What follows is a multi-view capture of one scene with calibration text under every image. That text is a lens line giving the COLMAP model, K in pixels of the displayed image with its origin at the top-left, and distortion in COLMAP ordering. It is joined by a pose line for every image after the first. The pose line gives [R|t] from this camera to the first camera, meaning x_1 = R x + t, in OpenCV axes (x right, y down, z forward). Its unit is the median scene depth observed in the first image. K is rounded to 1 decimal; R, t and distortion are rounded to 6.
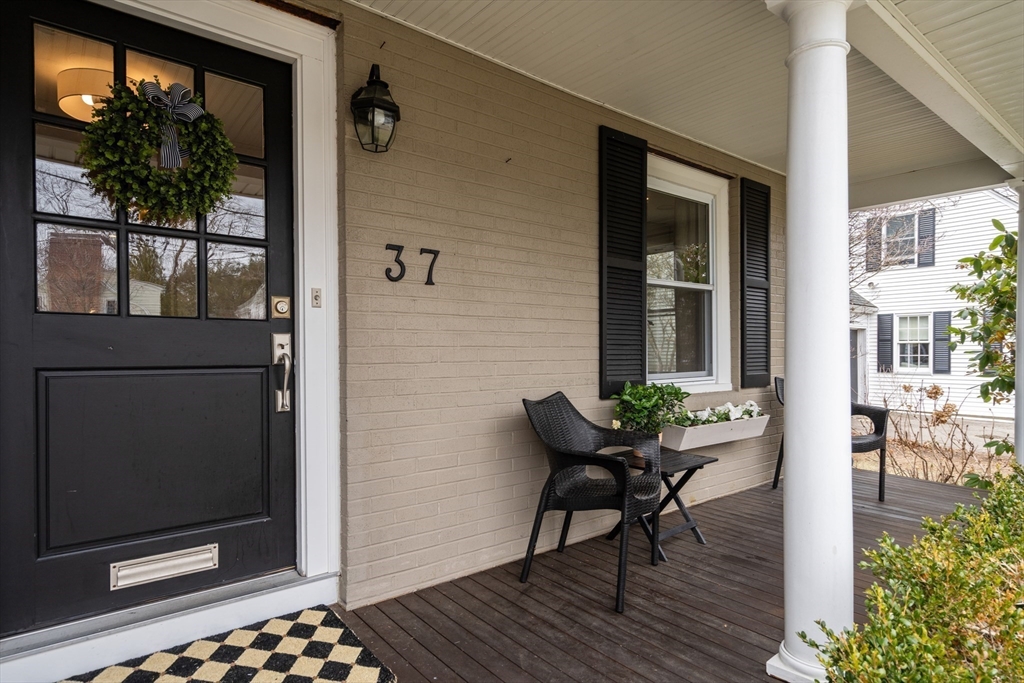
lens RADIAL K [[561.8, 0, 511.0], [0, 561.8, 356.4], [0, 0, 1]] dist [-0.001999, -0.000551]
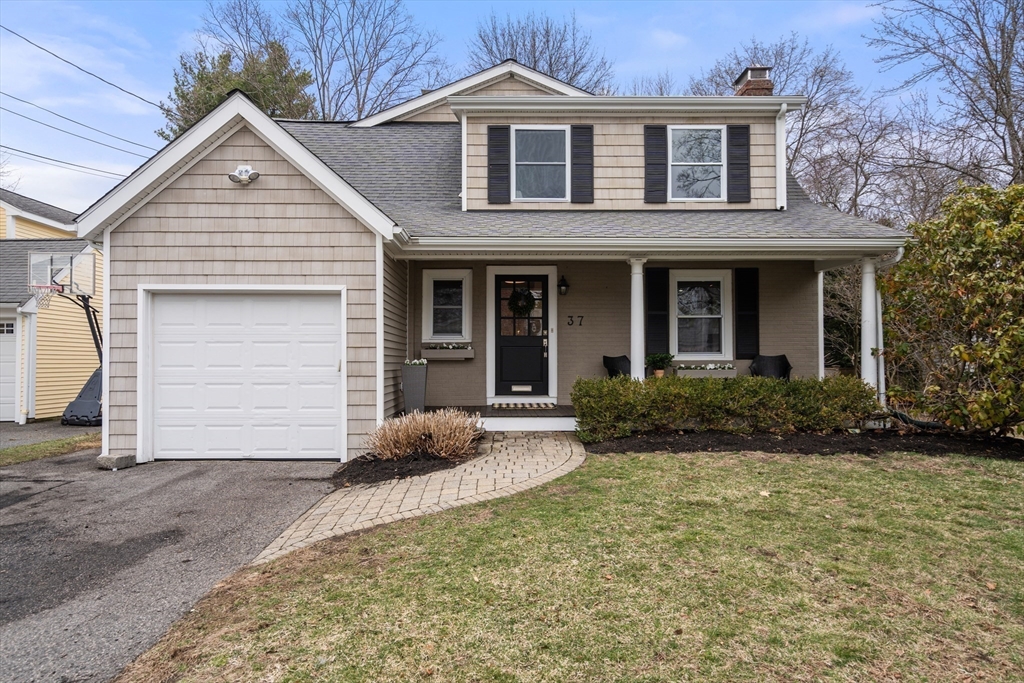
lens RADIAL K [[591.1, 0, 512.0], [0, 591.1, 341.5], [0, 0, 1]] dist [0.000020, -0.000007]
pose [[0.791789, -0.008526, -0.610735, 2.110254], [-0.004288, 0.999800, -0.019516, 0.066582], [0.610779, 0.018072, 0.791595, -2.675150]]
